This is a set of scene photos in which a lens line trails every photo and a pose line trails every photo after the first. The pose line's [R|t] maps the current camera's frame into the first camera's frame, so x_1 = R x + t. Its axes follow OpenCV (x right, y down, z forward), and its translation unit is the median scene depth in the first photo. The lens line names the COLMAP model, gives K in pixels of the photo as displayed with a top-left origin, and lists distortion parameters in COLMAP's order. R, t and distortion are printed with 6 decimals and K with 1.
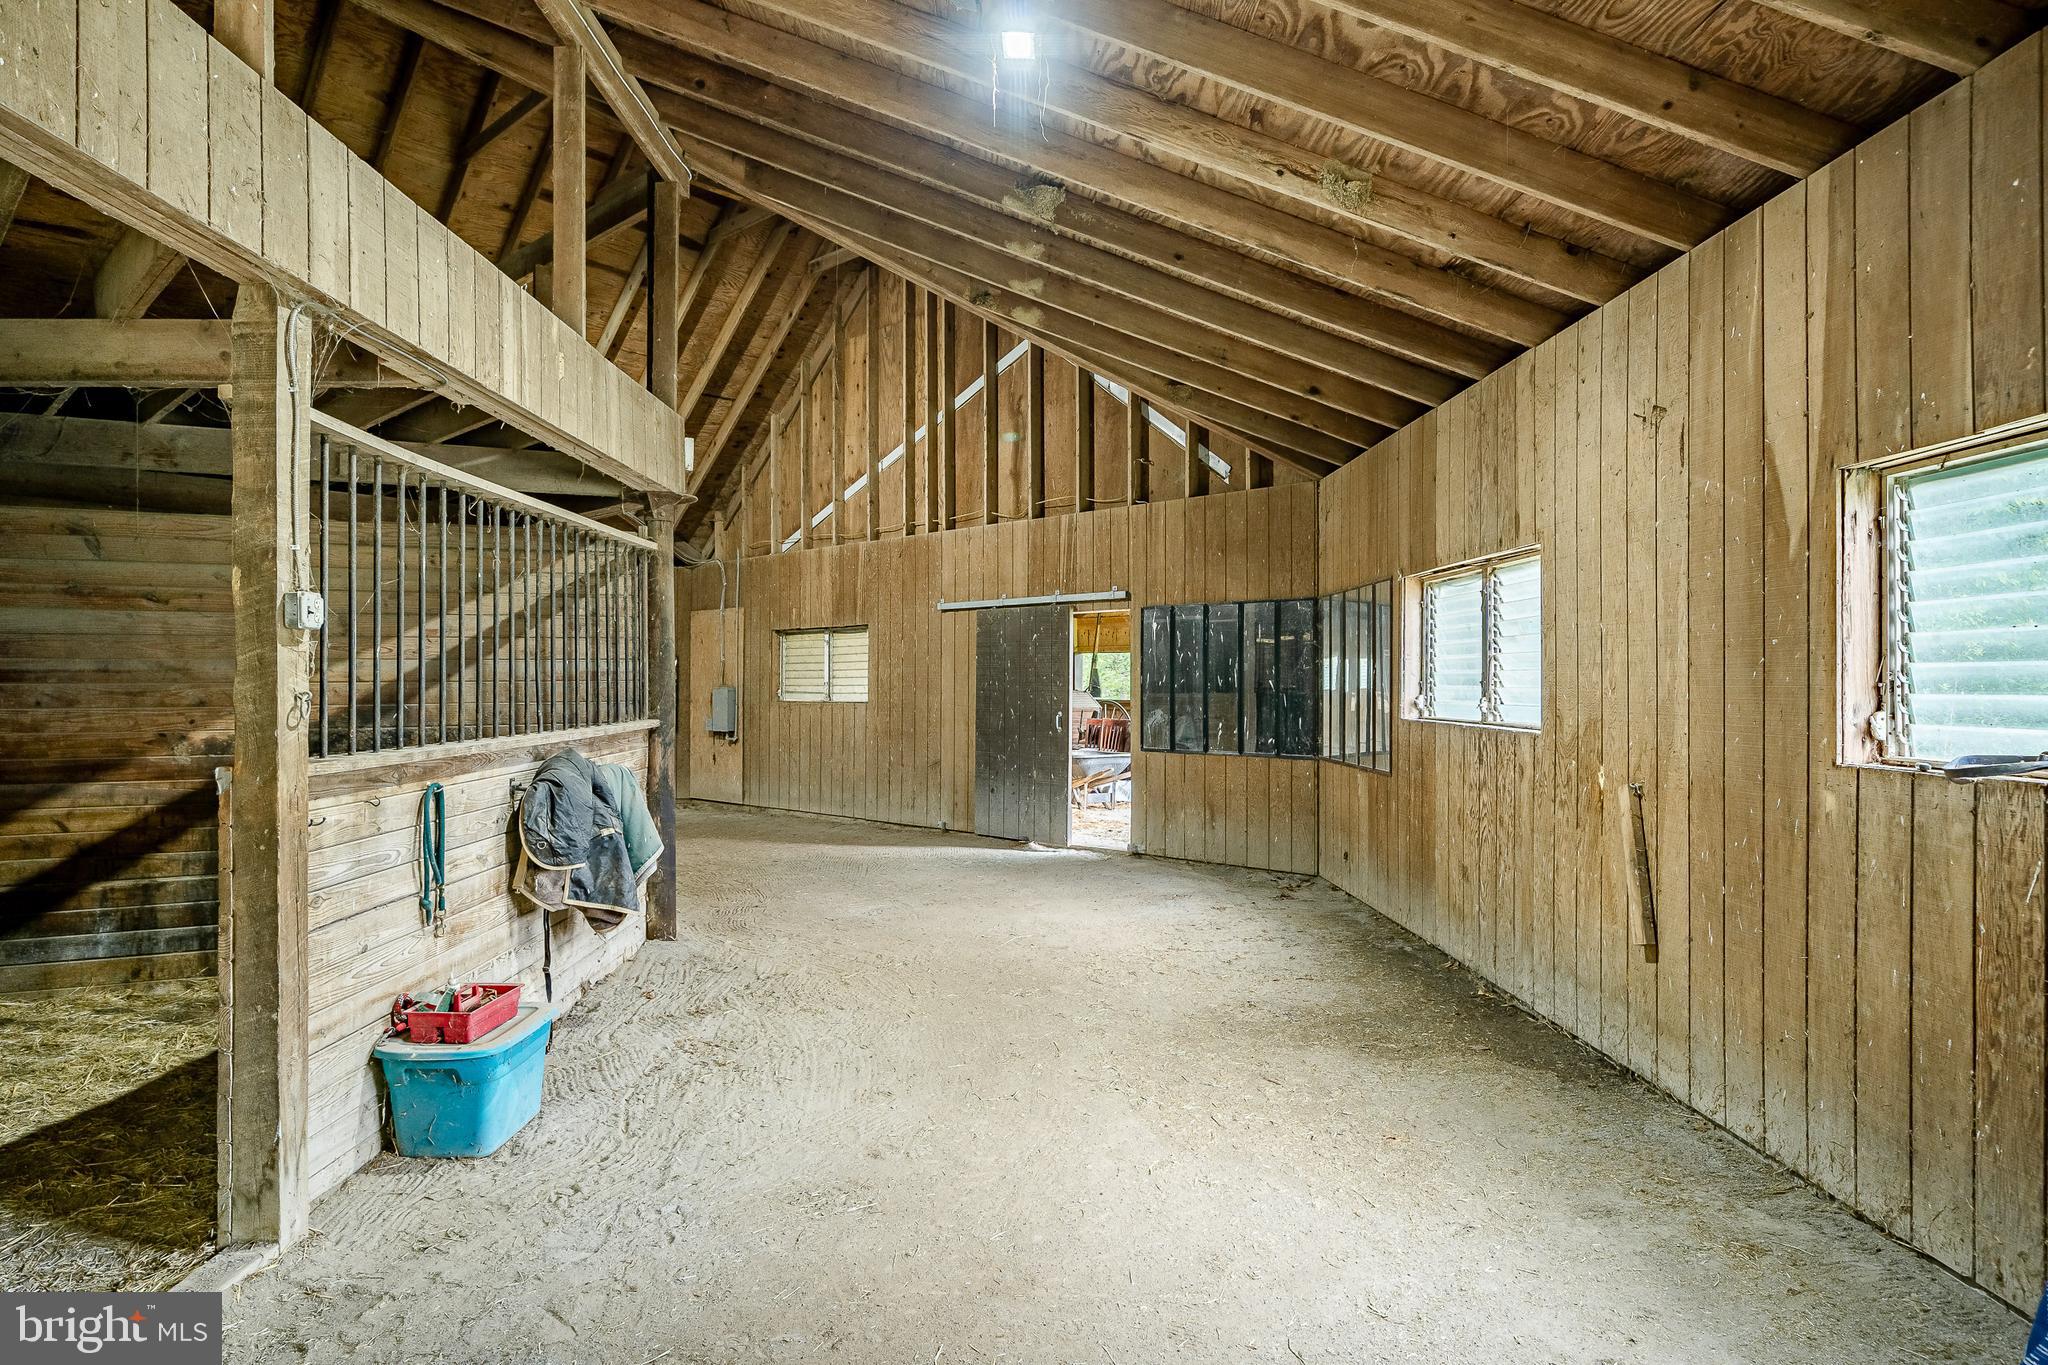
lens RADIAL K [[1142.7, 0, 1024.0], [0, 1142.7, 680.1], [0, 0, 1]] dist [0.002339, 0.000265]
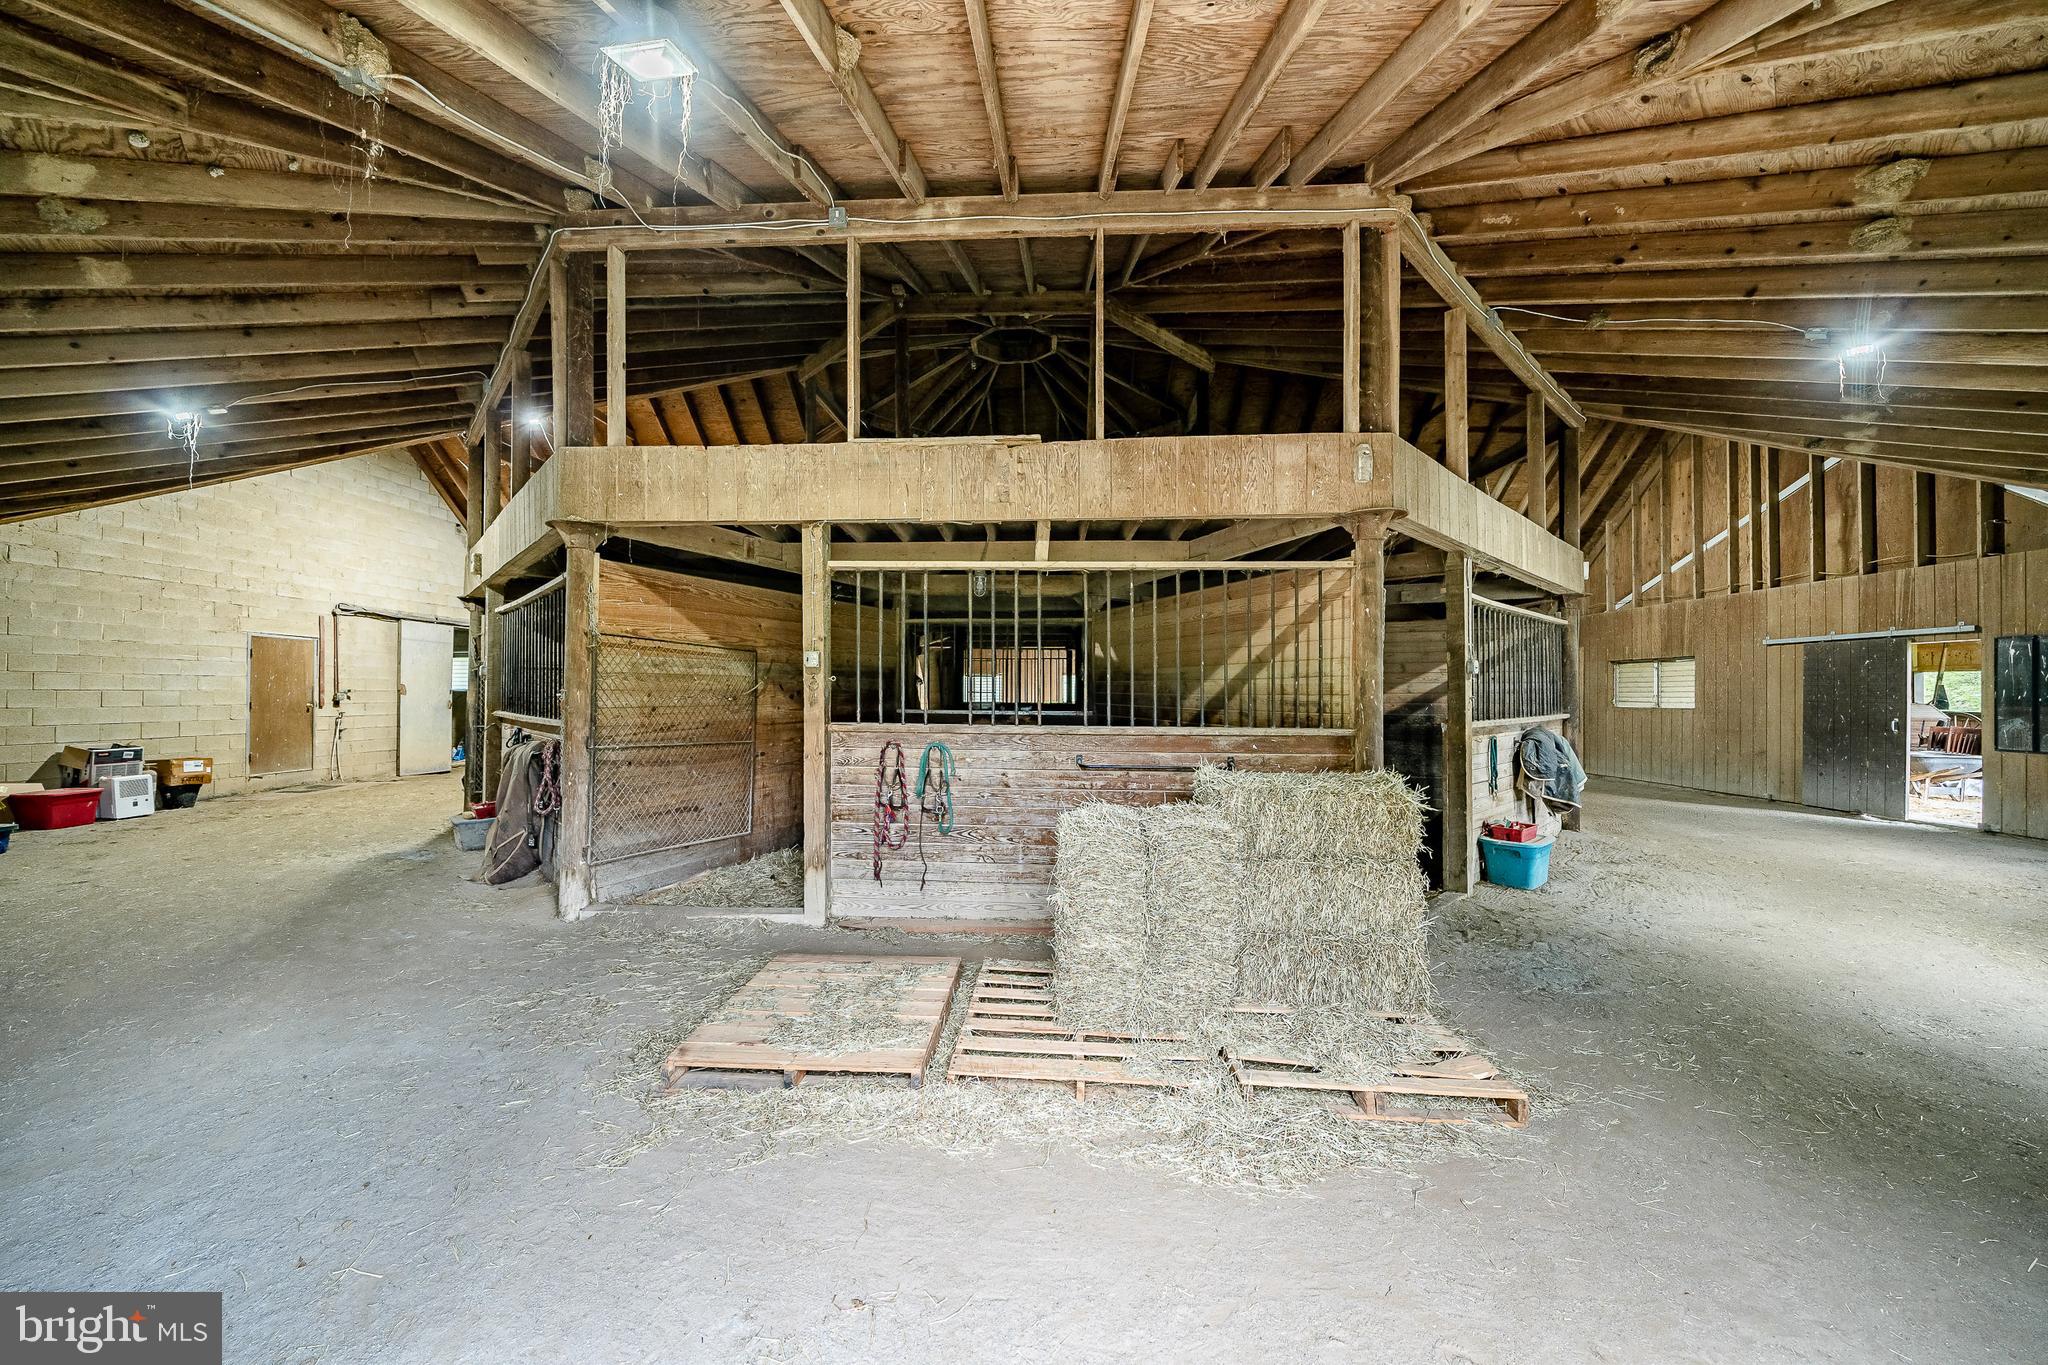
lens RADIAL K [[726.4, 0, 1018.6], [0, 726.4, 685.7], [0, 0, 1]] dist [-0.010211, 0.000327]
pose [[0.657570, -0.002247, -0.753390, -0.011214], [-0.004500, 0.999966, -0.006910, 0.000060], [0.753380, 0.007934, 0.657538, -0.287212]]
